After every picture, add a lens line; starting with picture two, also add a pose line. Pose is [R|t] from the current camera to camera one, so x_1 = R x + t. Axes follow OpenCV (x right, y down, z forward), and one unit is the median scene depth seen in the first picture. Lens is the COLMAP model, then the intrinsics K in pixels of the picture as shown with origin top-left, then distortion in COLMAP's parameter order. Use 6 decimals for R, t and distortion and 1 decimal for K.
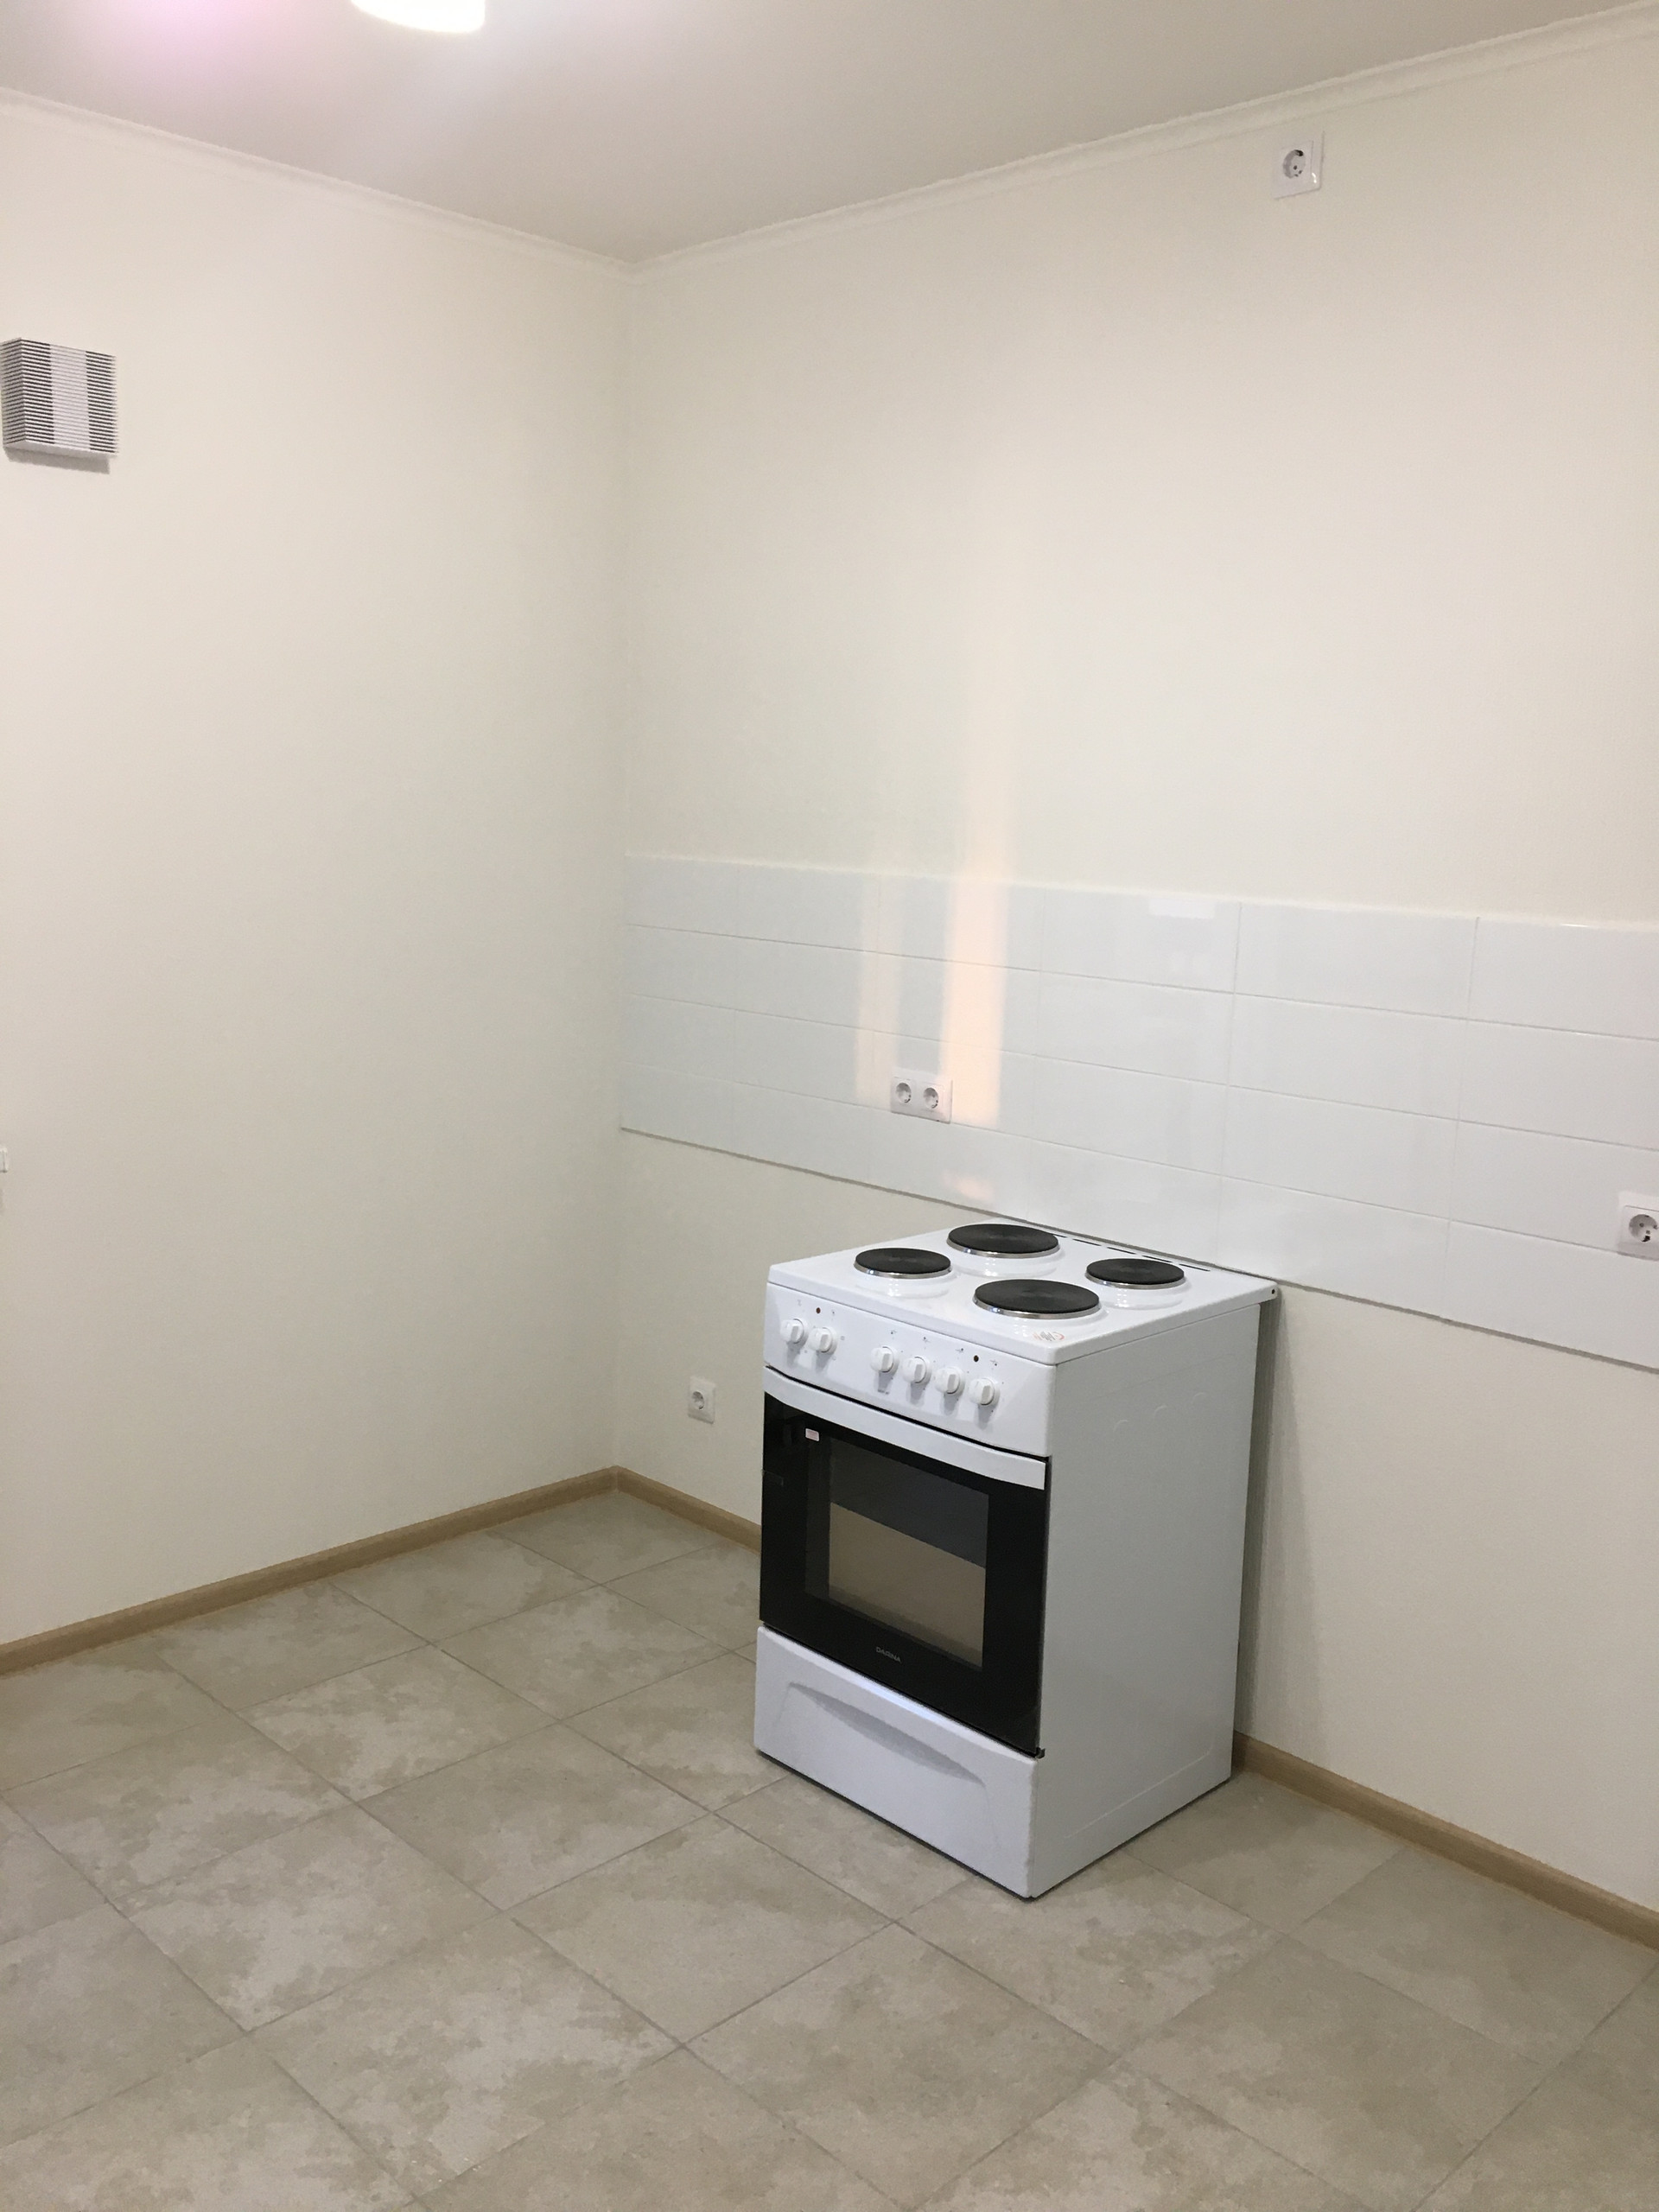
lens RADIAL K [[1886.2, 0, 829.3], [0, 1886.2, 1108.8], [0, 0, 1]] dist [0.047272, -0.063530]
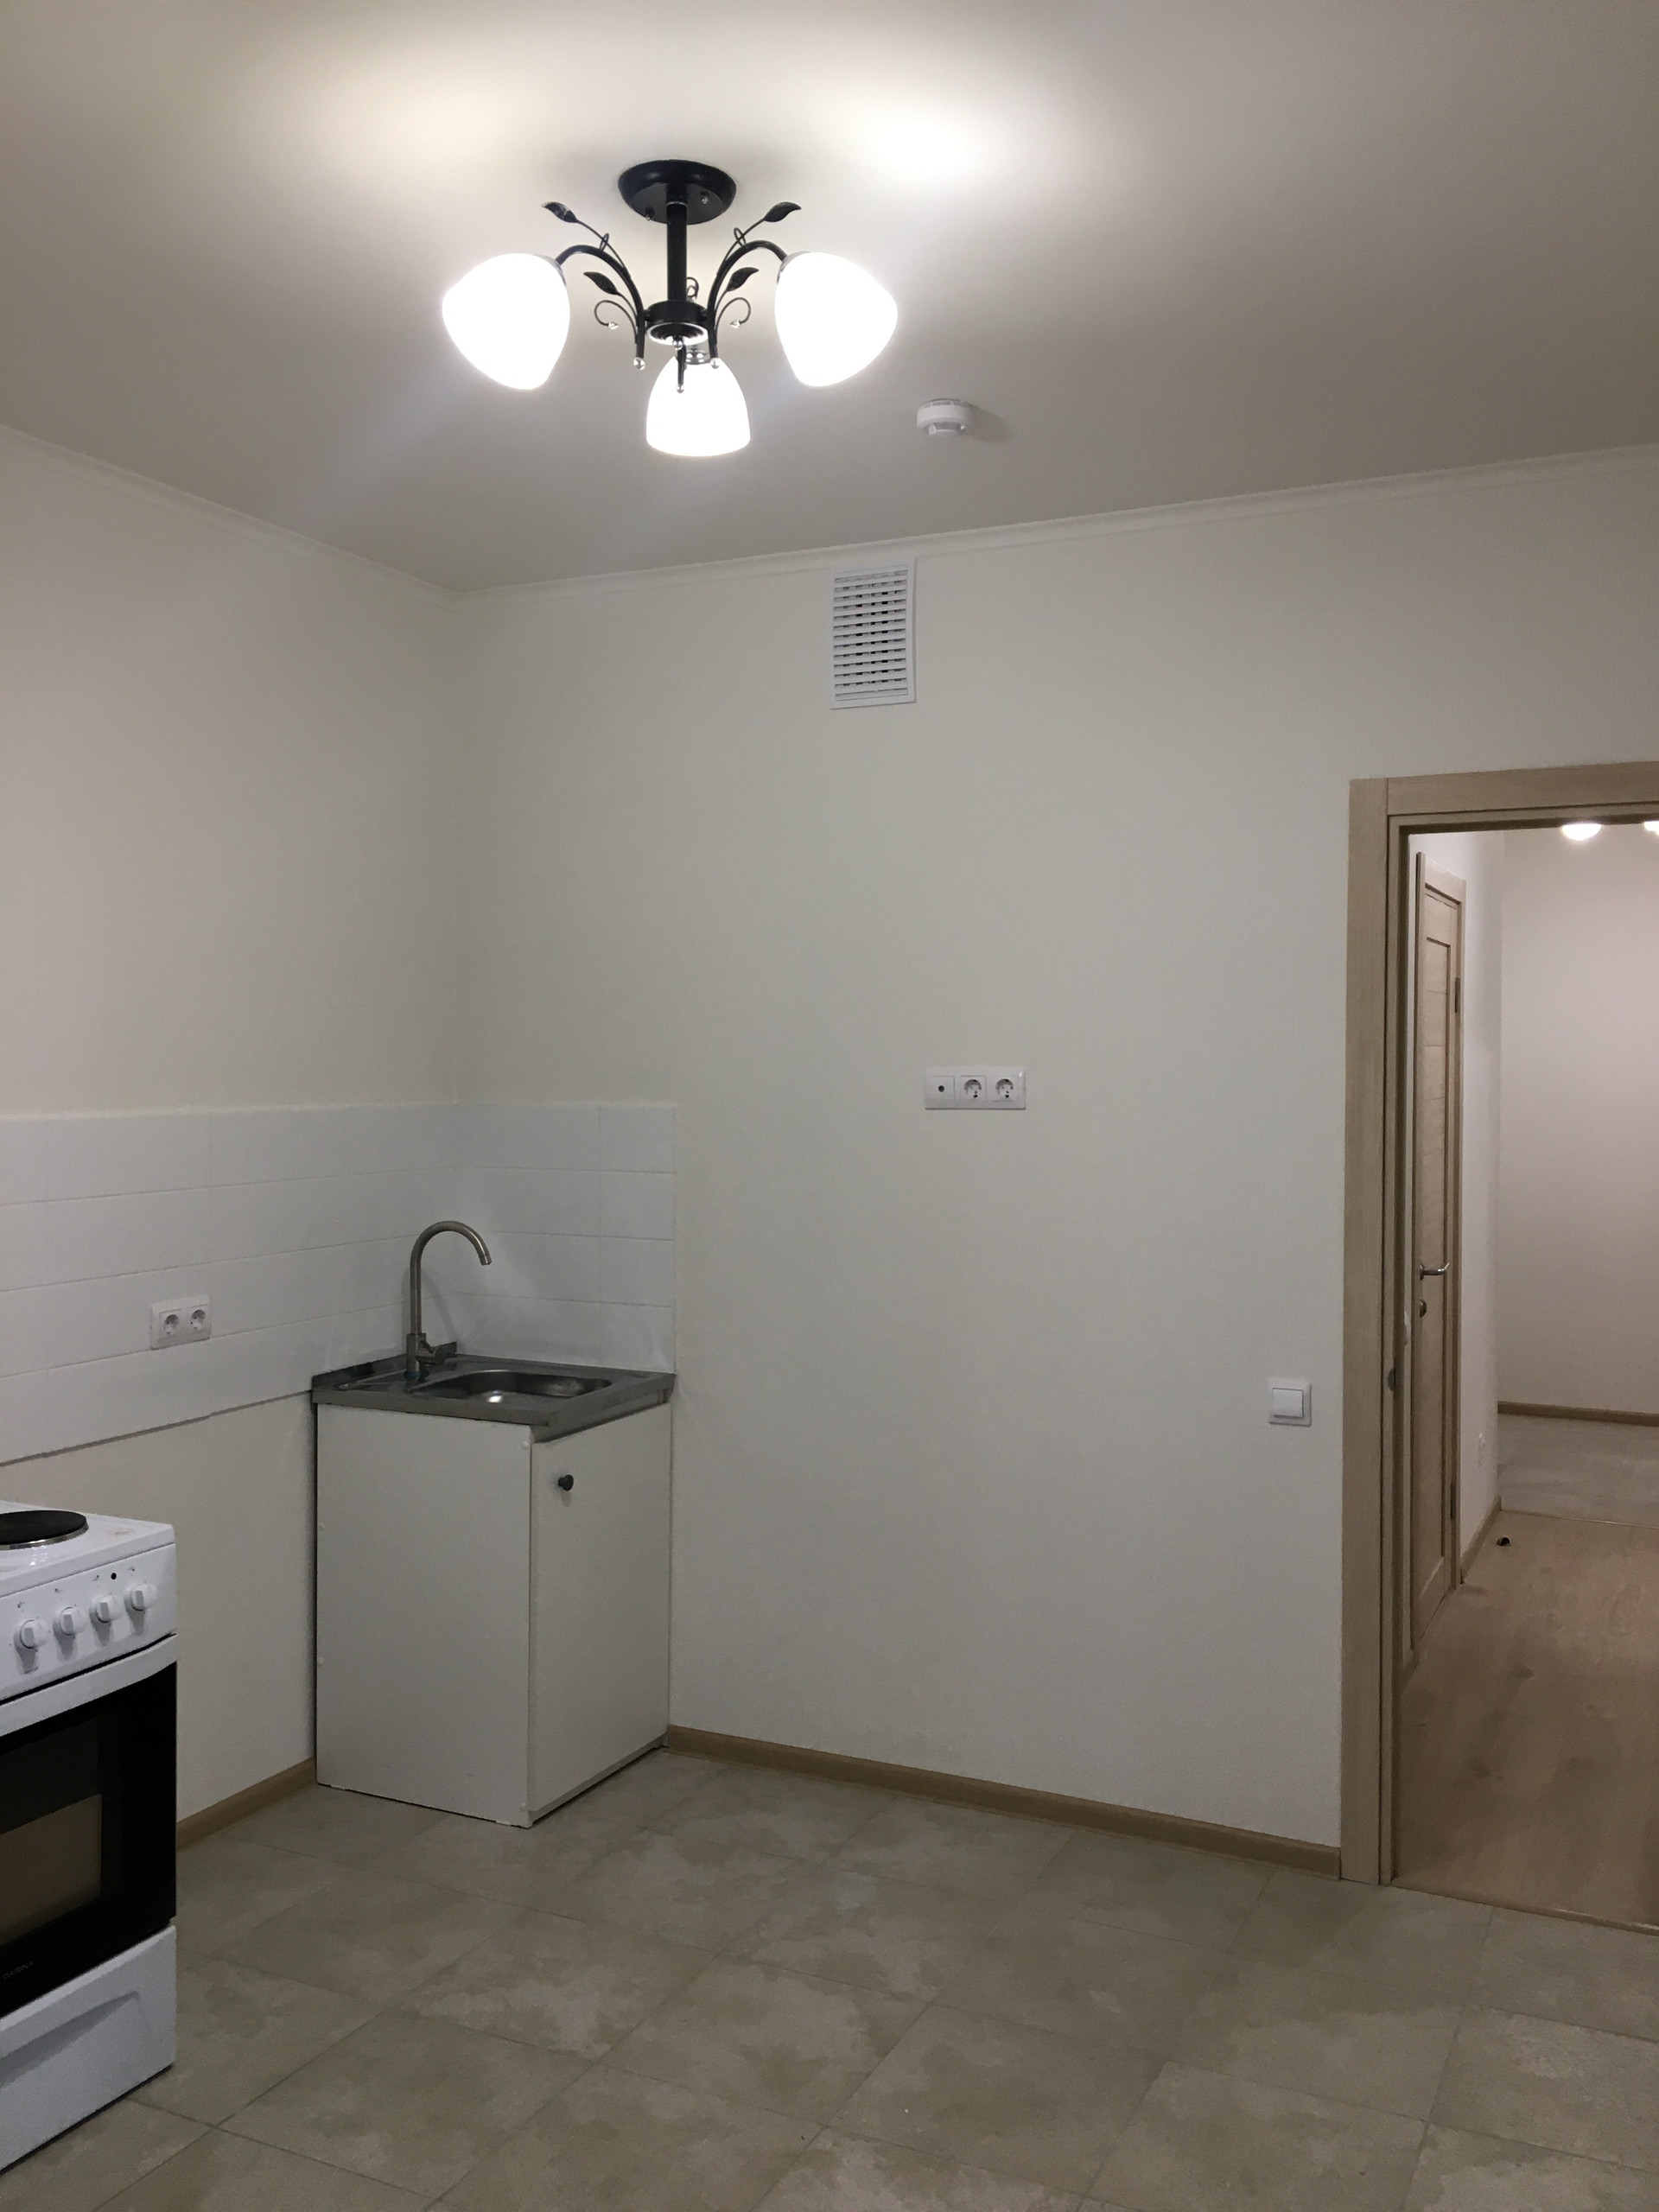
lens RADIAL K [[1886.2, 0, 829.1], [0, 1886.2, 1102.8], [0, 0, 1]] dist [0.047272, -0.063530]
pose [[-0.321181, -0.062083, 0.944981, -1.026917], [0.142324, 0.983351, 0.112977, -0.184567], [-0.936262, 0.170779, -0.306998, 0.935317]]
